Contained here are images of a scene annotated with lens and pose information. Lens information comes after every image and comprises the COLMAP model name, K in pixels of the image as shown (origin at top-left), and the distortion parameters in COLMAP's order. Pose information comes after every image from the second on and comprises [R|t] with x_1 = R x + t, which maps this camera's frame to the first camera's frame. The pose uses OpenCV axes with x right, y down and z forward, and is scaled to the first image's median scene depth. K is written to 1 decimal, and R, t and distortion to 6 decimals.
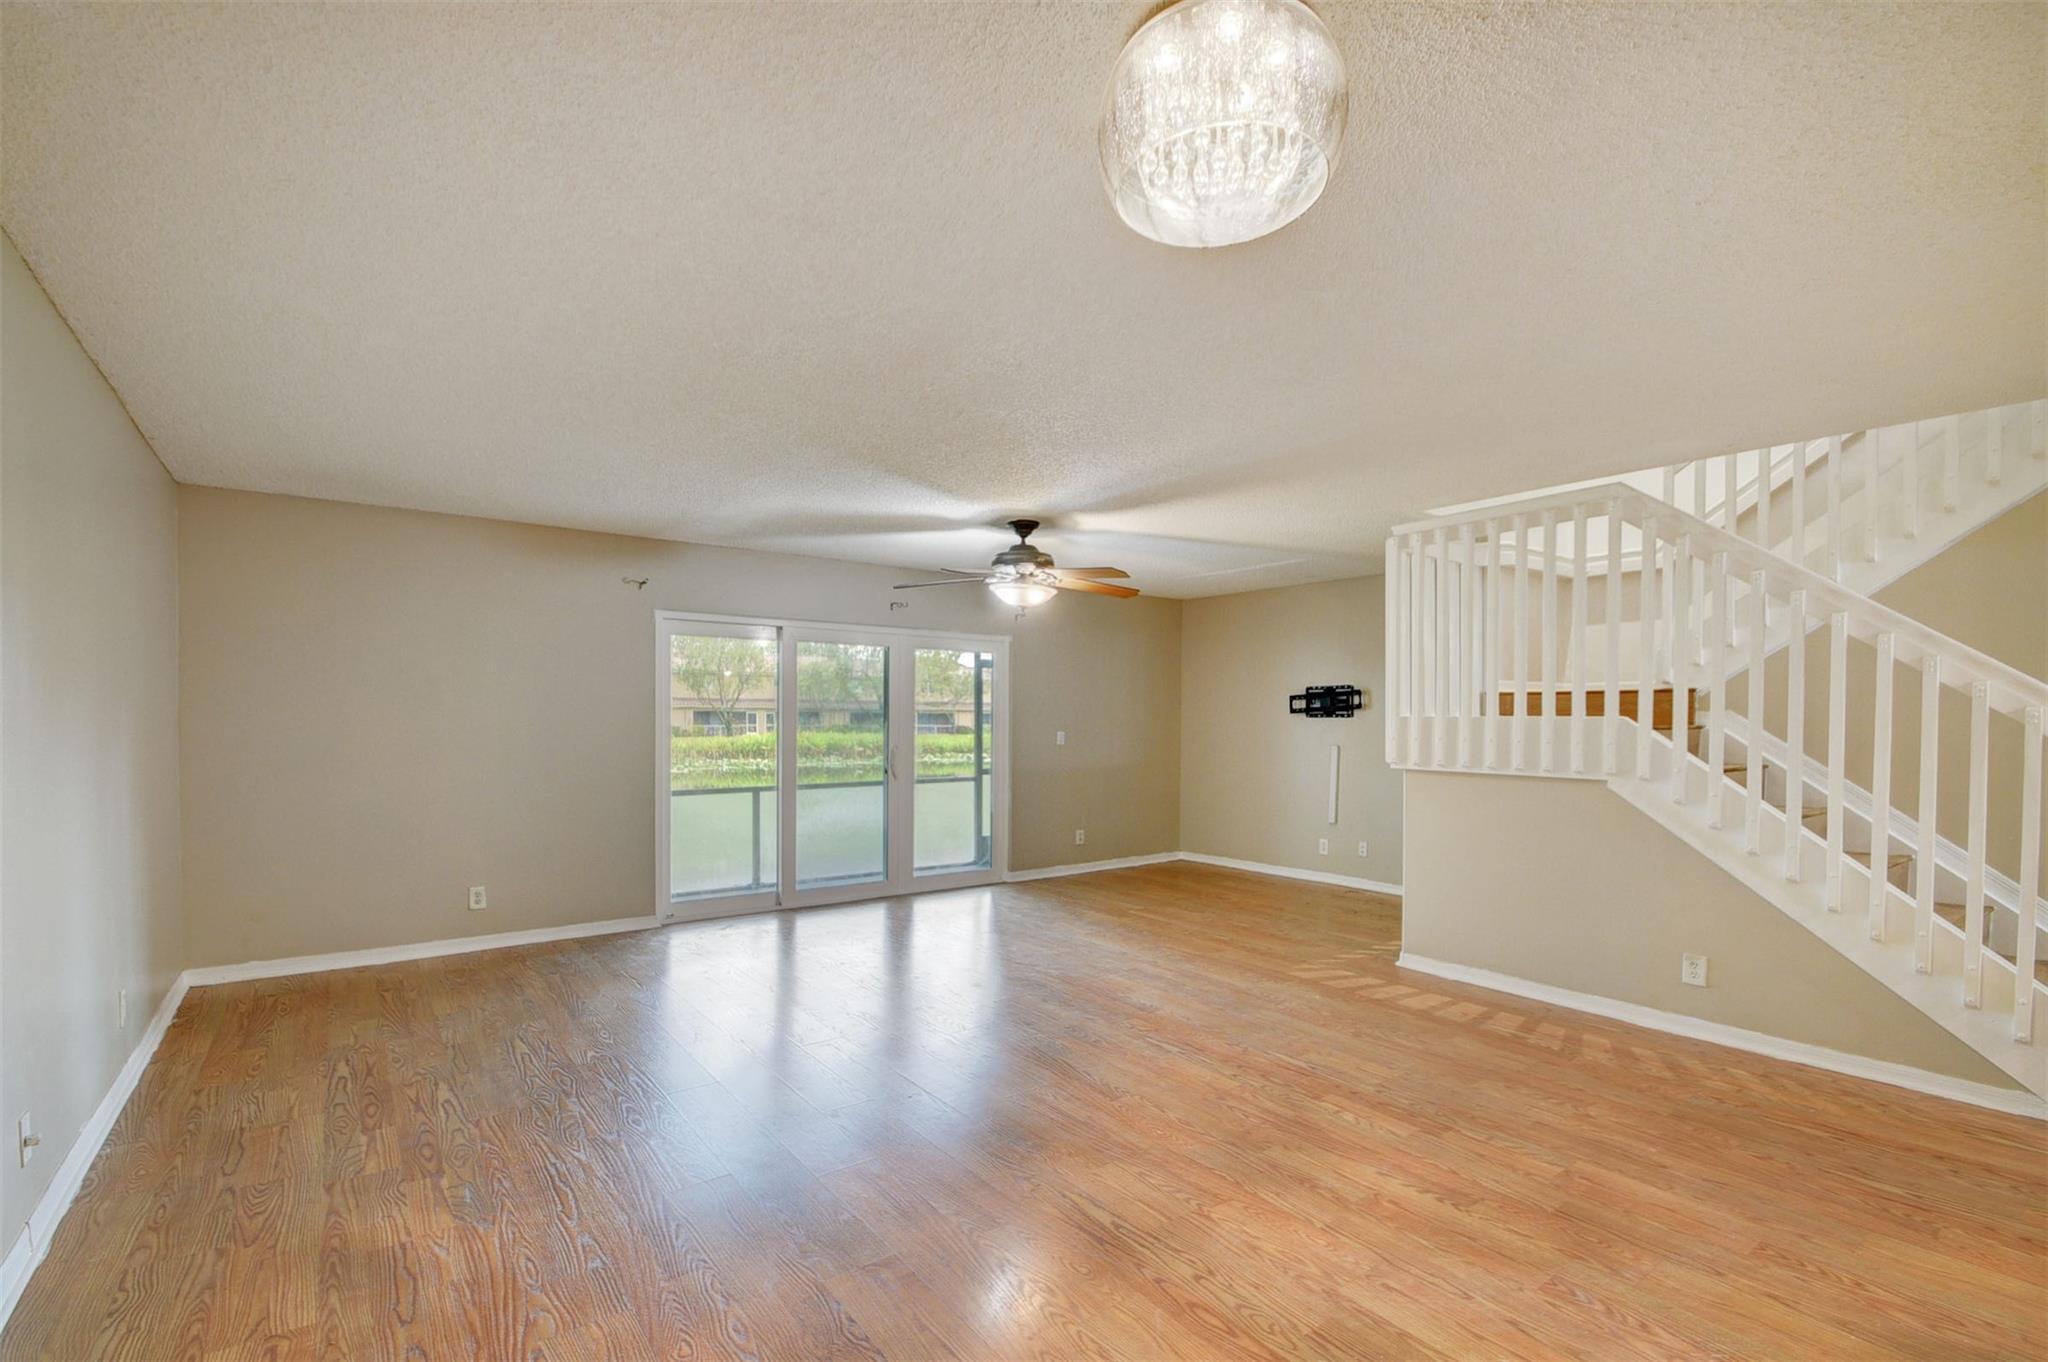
lens RADIAL K [[903.7, 0, 1014.4], [0, 903.7, 735.7], [0, 0, 1]] dist [0.025126, -0.023328]
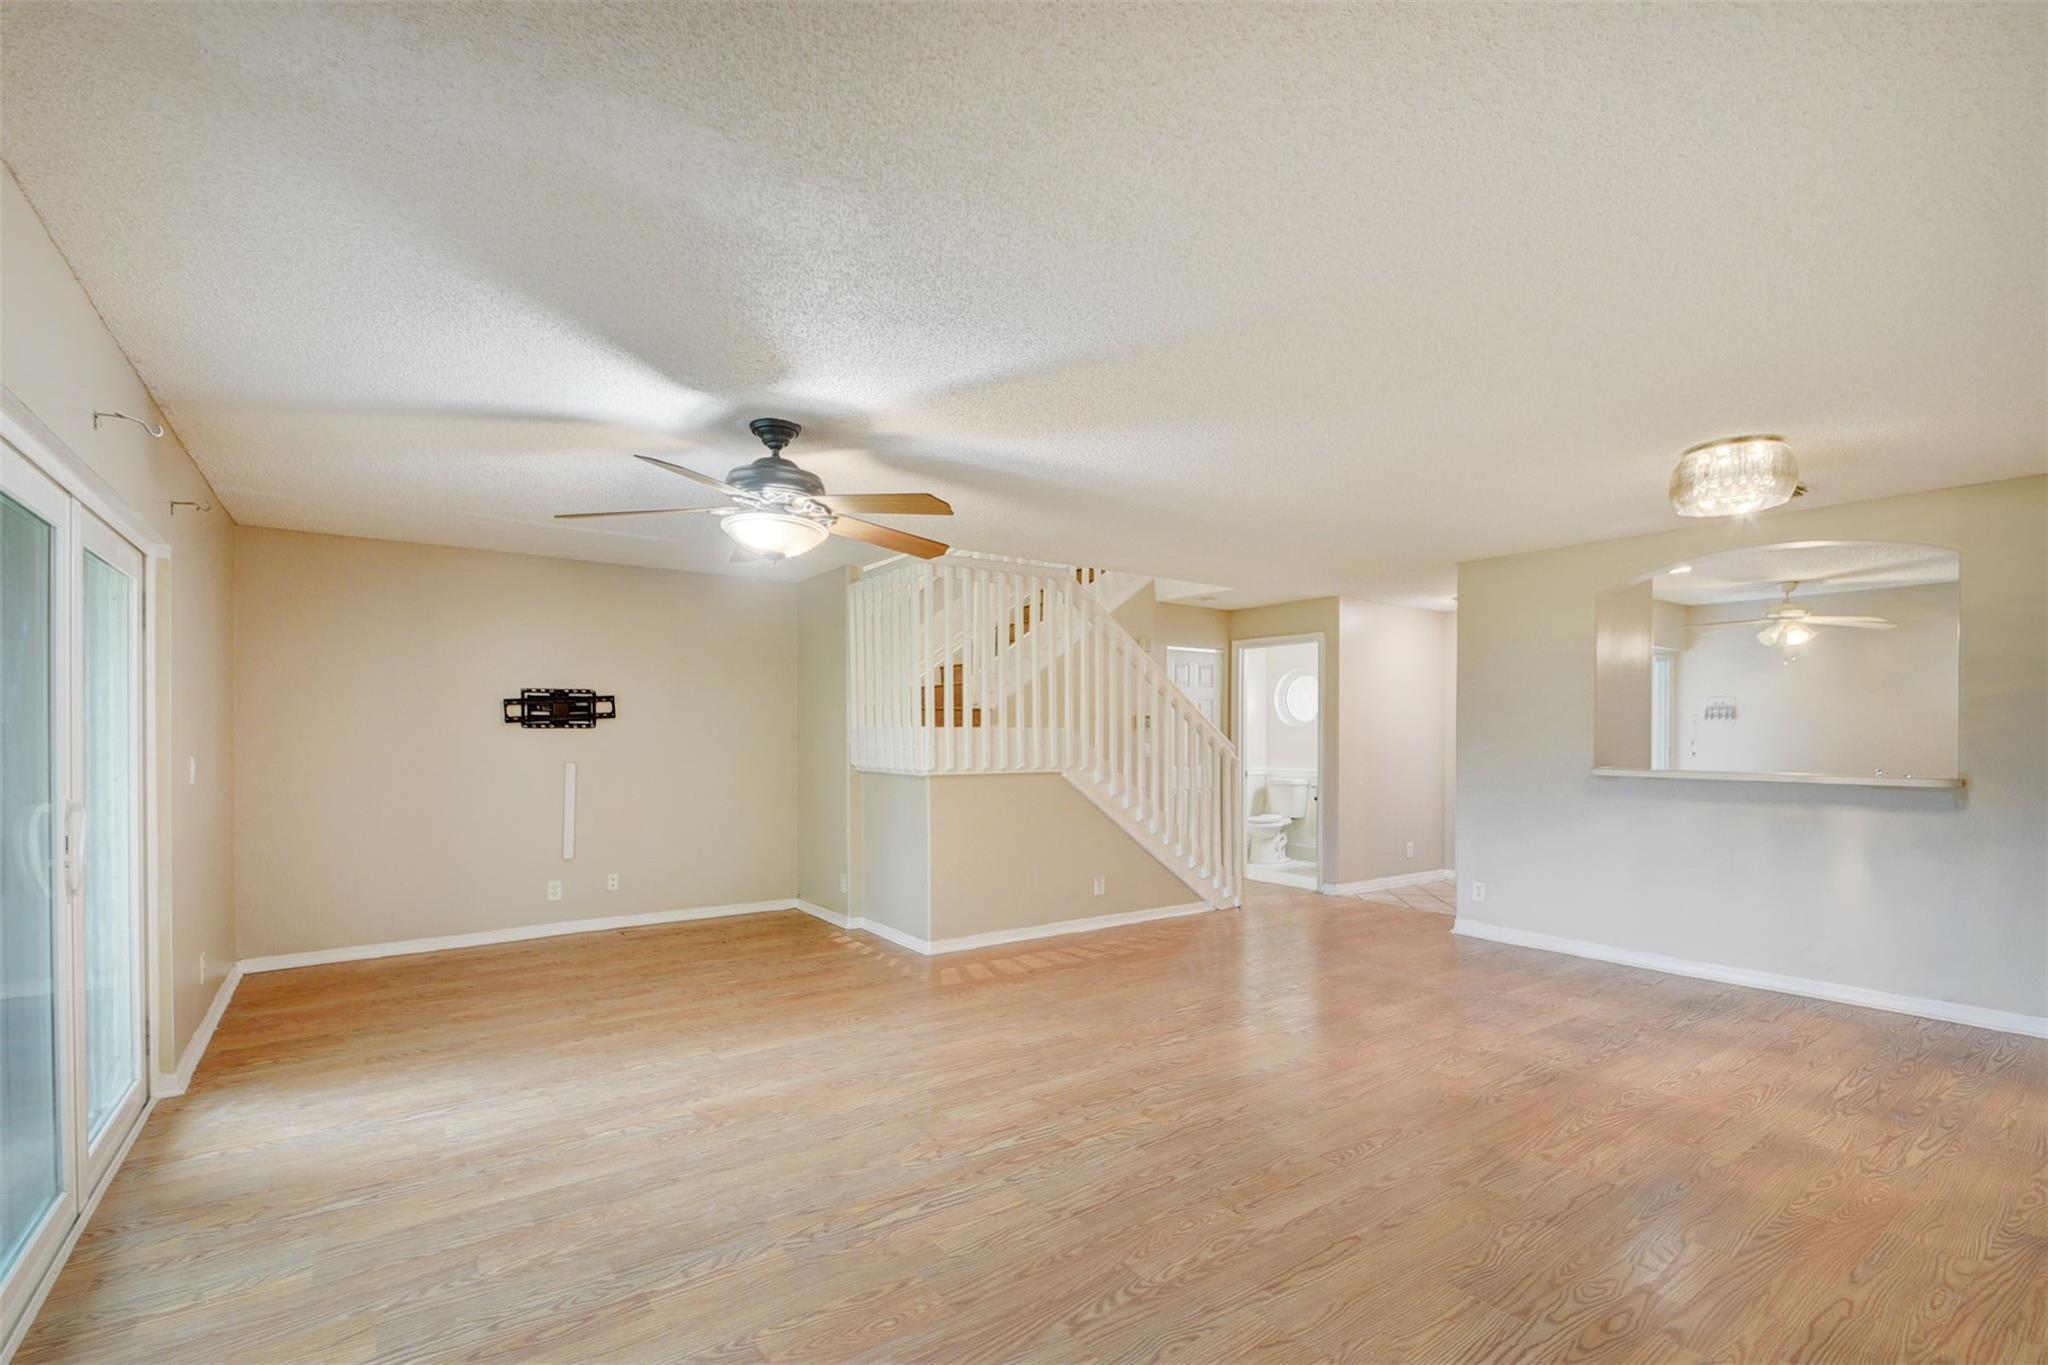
lens RADIAL K [[903.7, 0, 1014.4], [0, 903.7, 737.2], [0, 0, 1]] dist [0.025126, -0.023328]
pose [[0.024514, -0.008328, 0.999665, -0.687879], [0.018228, 0.999803, 0.007883, -0.017300], [-0.999533, 0.018029, 0.024661, 0.890734]]
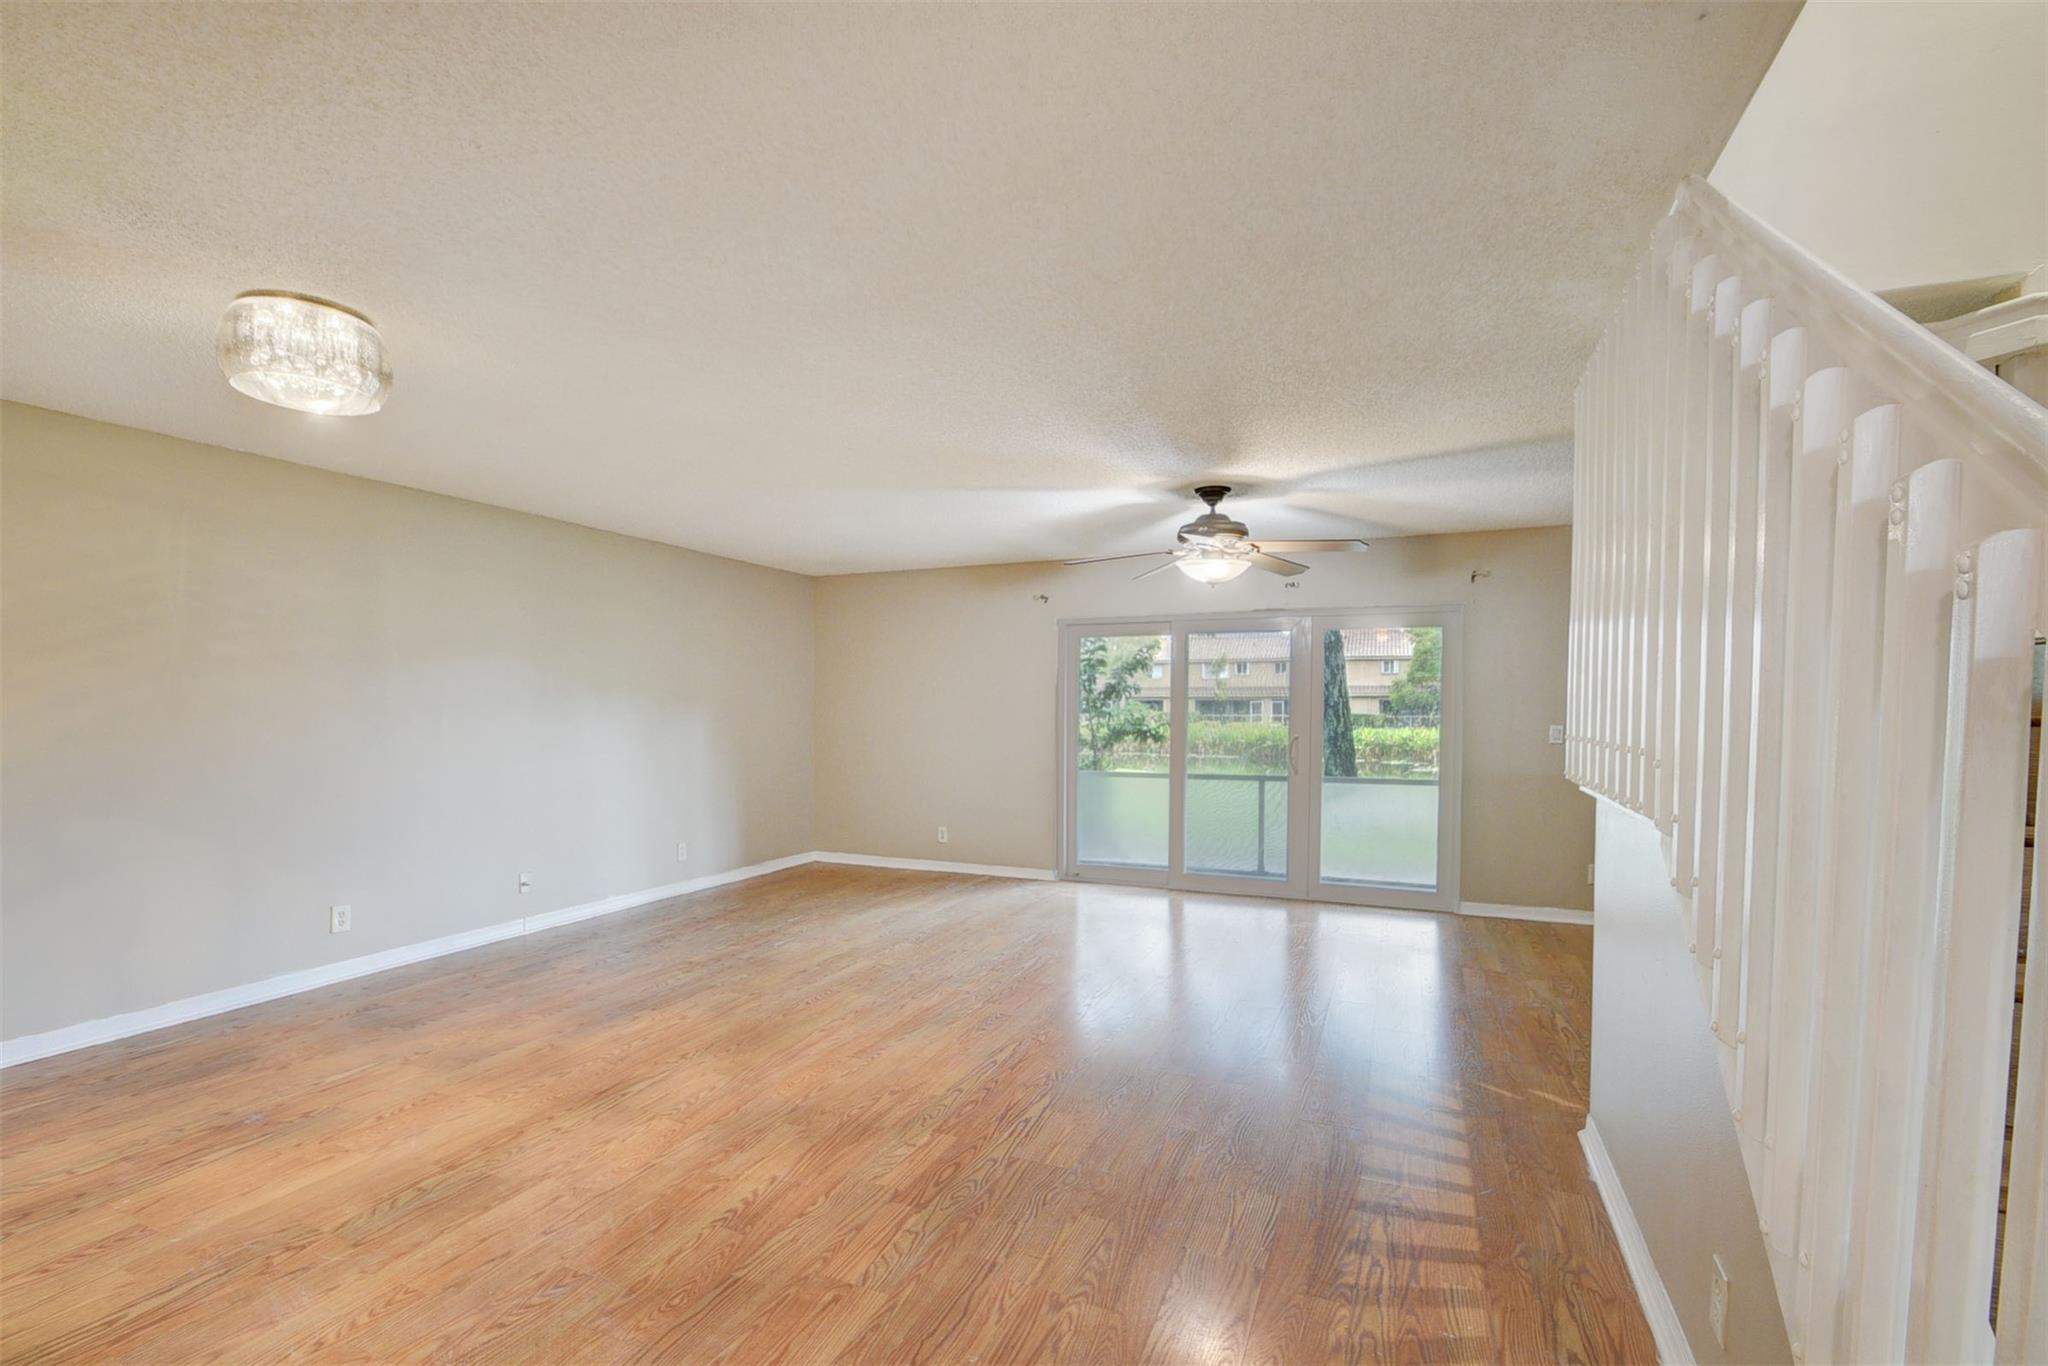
lens RADIAL K [[903.7, 0, 1014.4], [0, 903.7, 737.7], [0, 0, 1]] dist [0.025126, -0.023328]
pose [[0.502969, 0.023479, -0.863986, 0.753628], [-0.014344, 0.999720, 0.018818, -0.002646], [0.864185, 0.002929, 0.503165, 0.411383]]
